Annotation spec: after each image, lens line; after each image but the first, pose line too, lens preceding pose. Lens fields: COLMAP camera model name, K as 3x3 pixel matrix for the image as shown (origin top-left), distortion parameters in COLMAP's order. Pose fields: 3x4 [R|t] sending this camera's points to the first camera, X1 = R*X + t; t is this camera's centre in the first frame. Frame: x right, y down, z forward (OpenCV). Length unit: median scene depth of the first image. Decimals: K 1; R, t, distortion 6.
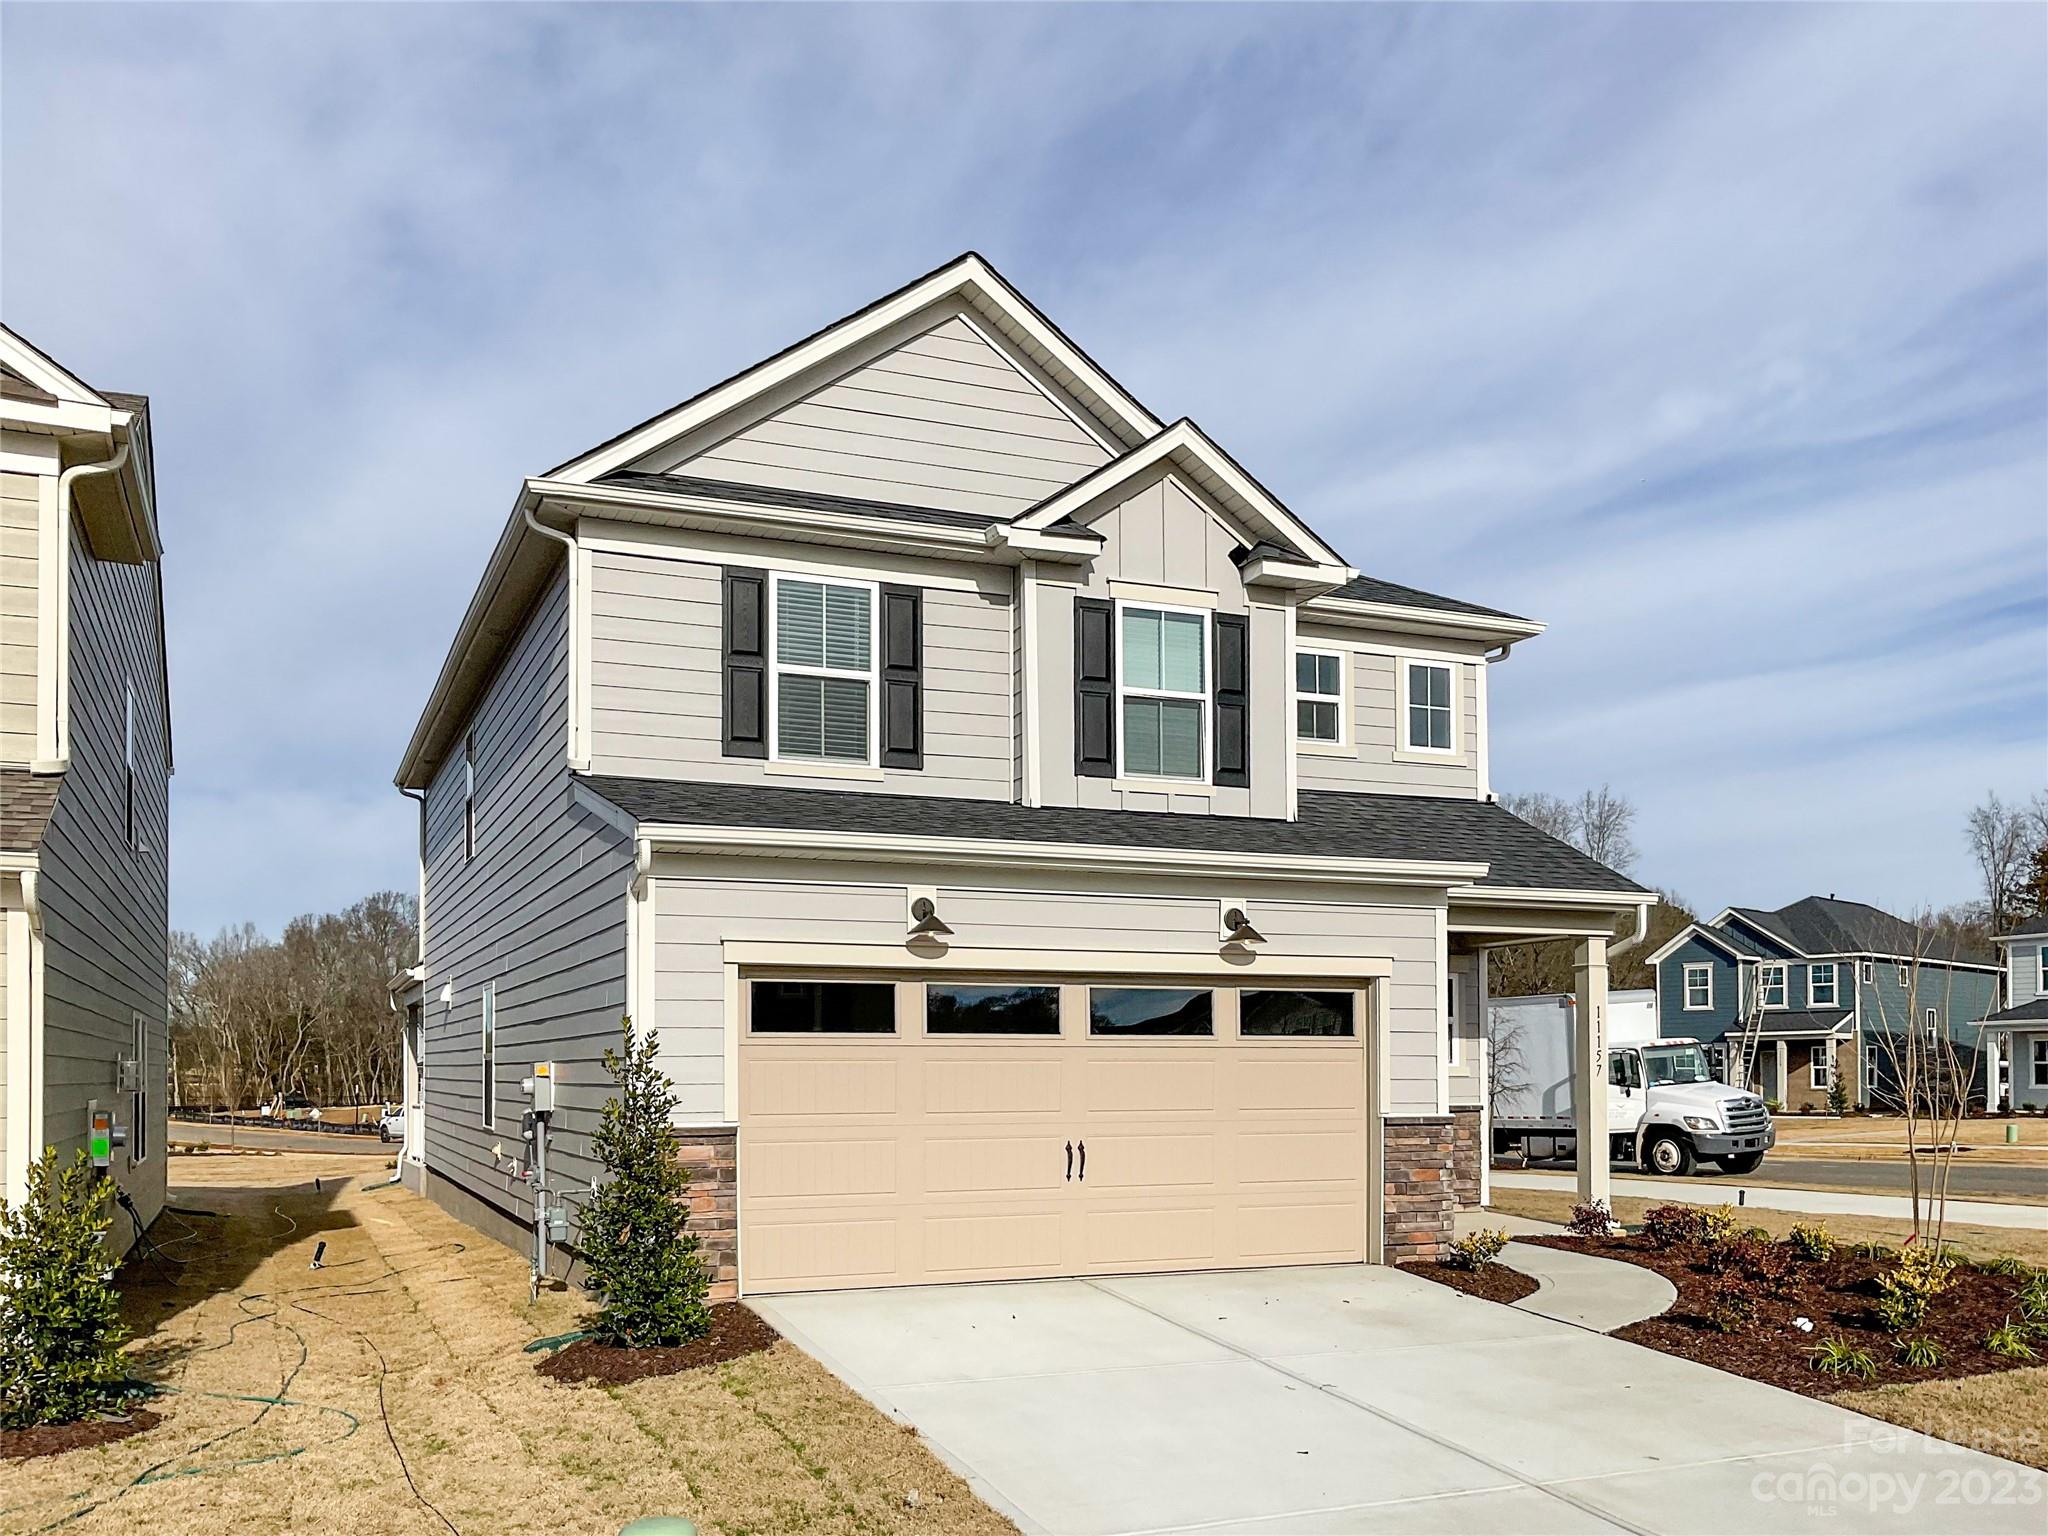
lens RADIAL K [[1767.7, 0, 1024.0], [0, 1767.7, 768.0], [0, 0, 1]] dist [0.008026, 0.006531]
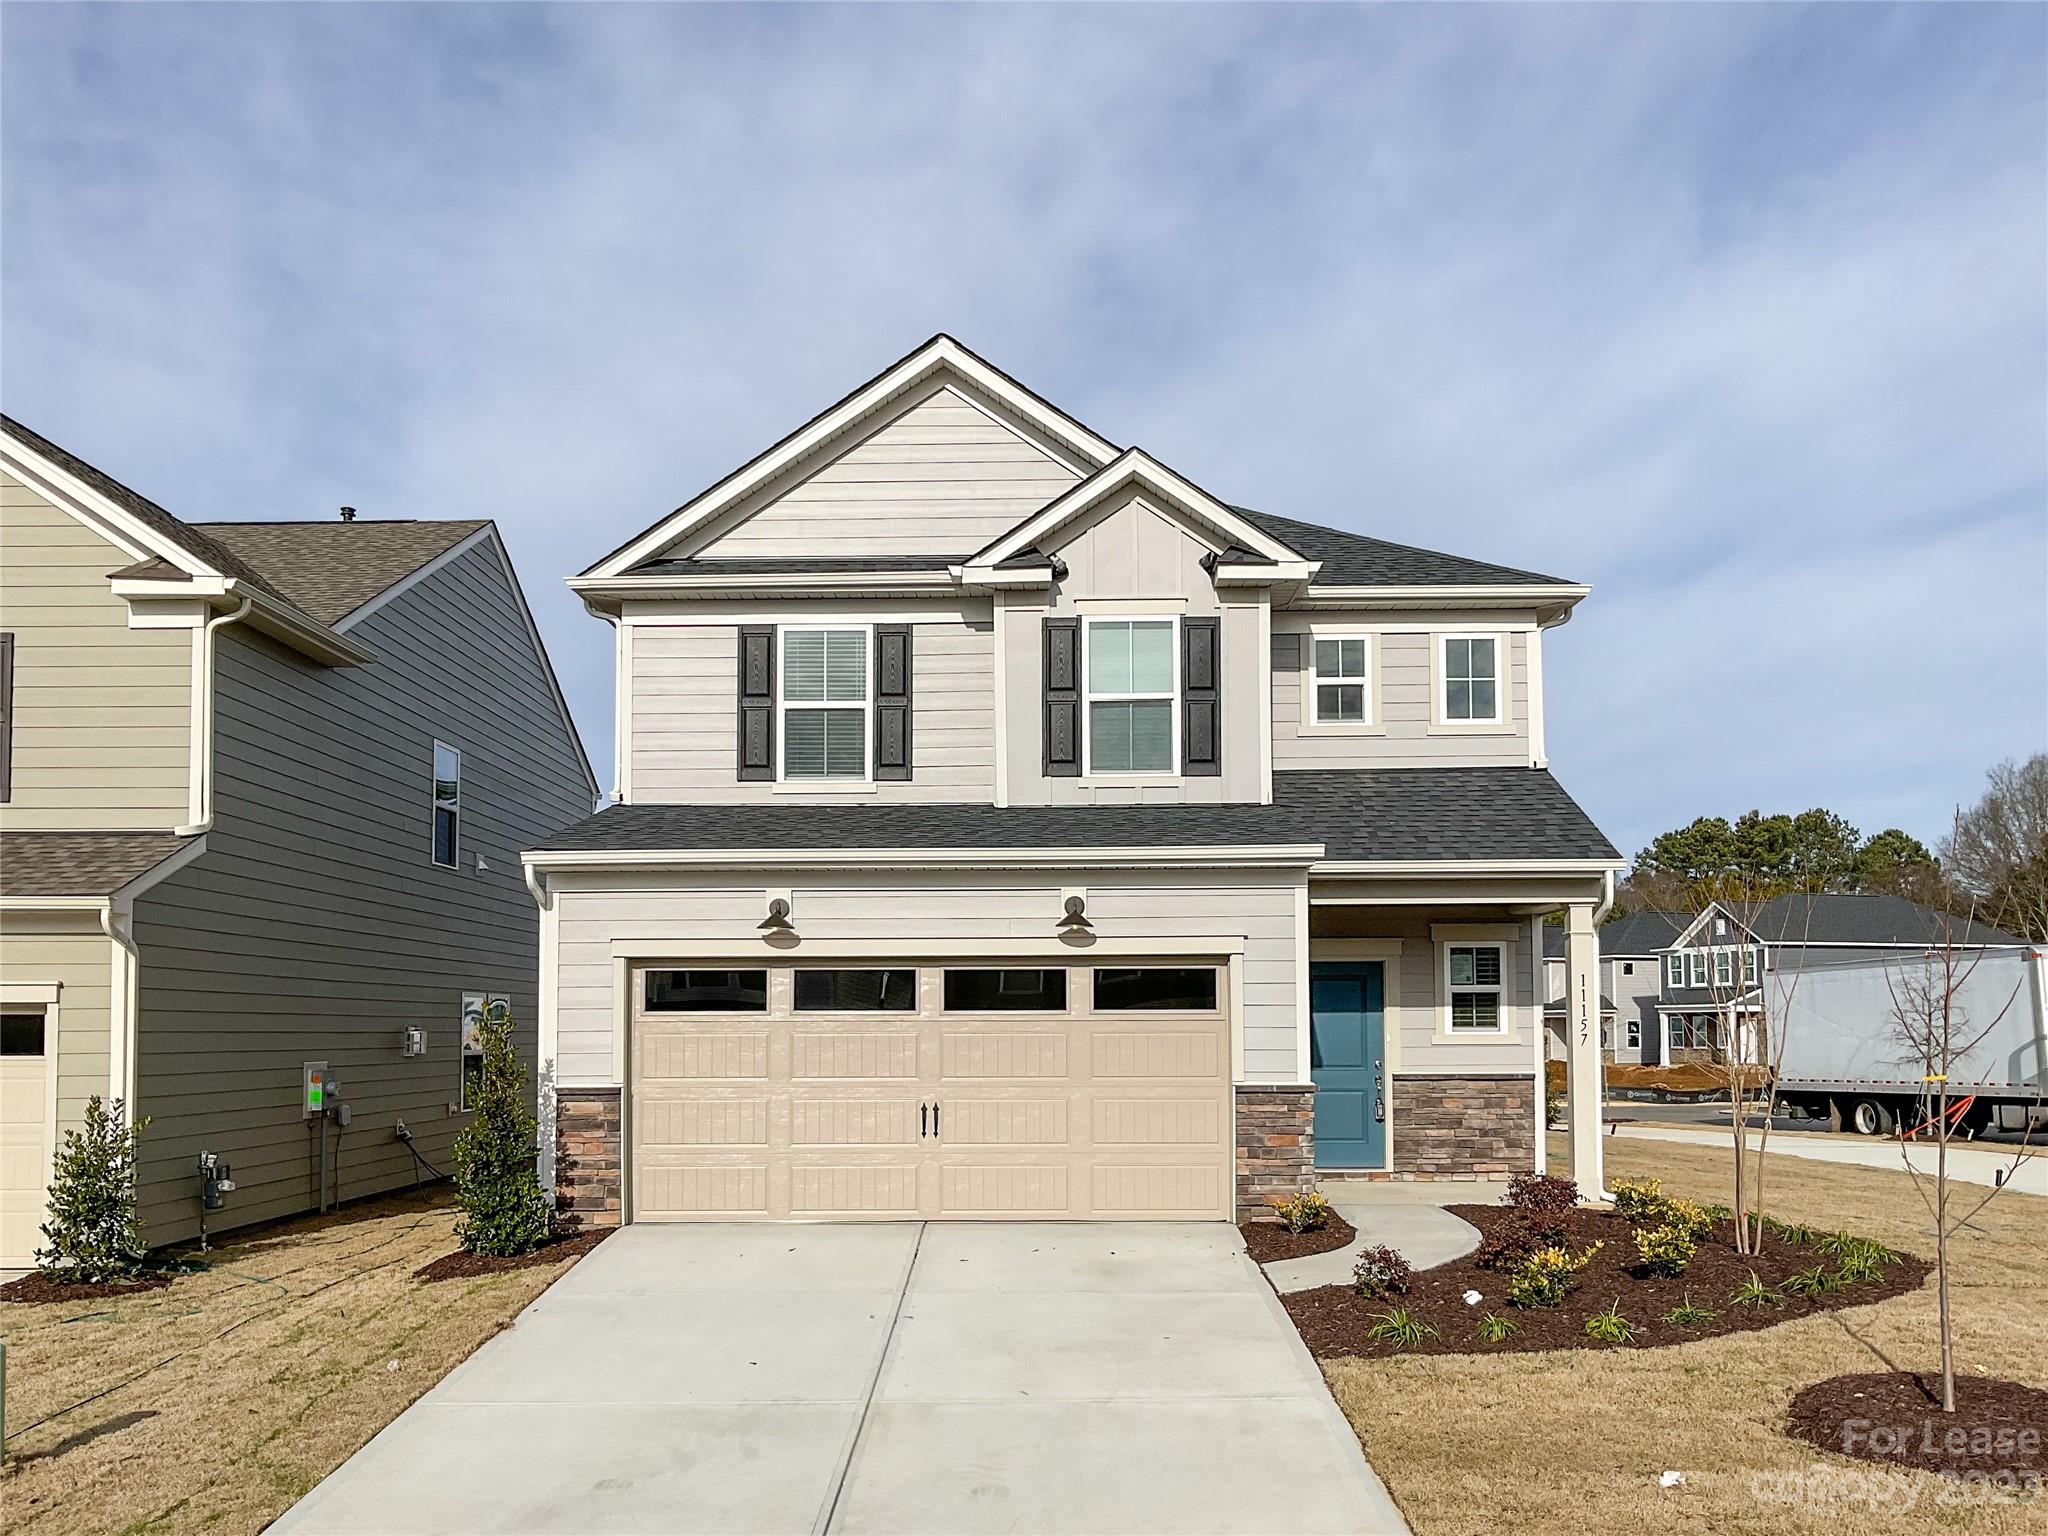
lens RADIAL K [[1687.9, 0, 1020.8], [0, 1687.9, 670.7], [0, 0, 1]] dist [0.005279, 0.004616]
pose [[0.913837, -0.084806, -0.397126, 0.456575], [0.069931, 0.996205, -0.051821, -0.008368], [0.400014, 0.019584, 0.916300, 0.002608]]
